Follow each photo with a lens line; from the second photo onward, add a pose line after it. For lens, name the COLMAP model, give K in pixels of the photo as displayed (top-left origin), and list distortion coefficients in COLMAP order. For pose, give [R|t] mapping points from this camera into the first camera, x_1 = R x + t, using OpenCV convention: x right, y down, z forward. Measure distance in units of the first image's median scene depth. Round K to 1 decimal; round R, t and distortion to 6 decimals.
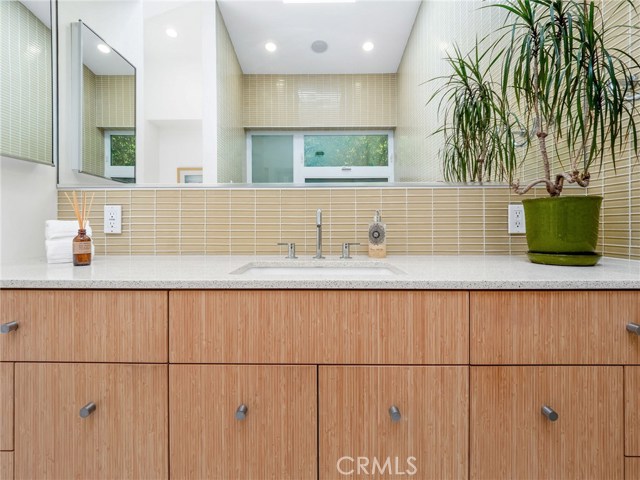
lens RADIAL K [[310.0, 0, 318.1], [0, 310.0, 234.6], [0, 0, 1]] dist [0.003379, -0.003333]
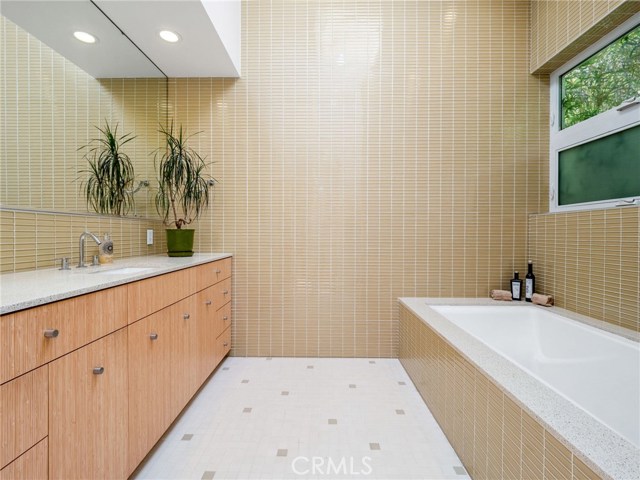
lens RADIAL K [[310.0, 0, 319.0], [0, 310.0, 236.7], [0, 0, 1]] dist [0.003379, -0.003333]
pose [[0.001079, -0.010743, 0.999942, -1.712083], [0.021019, 0.999722, 0.010718, -0.065434], [-0.999778, 0.021007, 0.001305, -0.076555]]
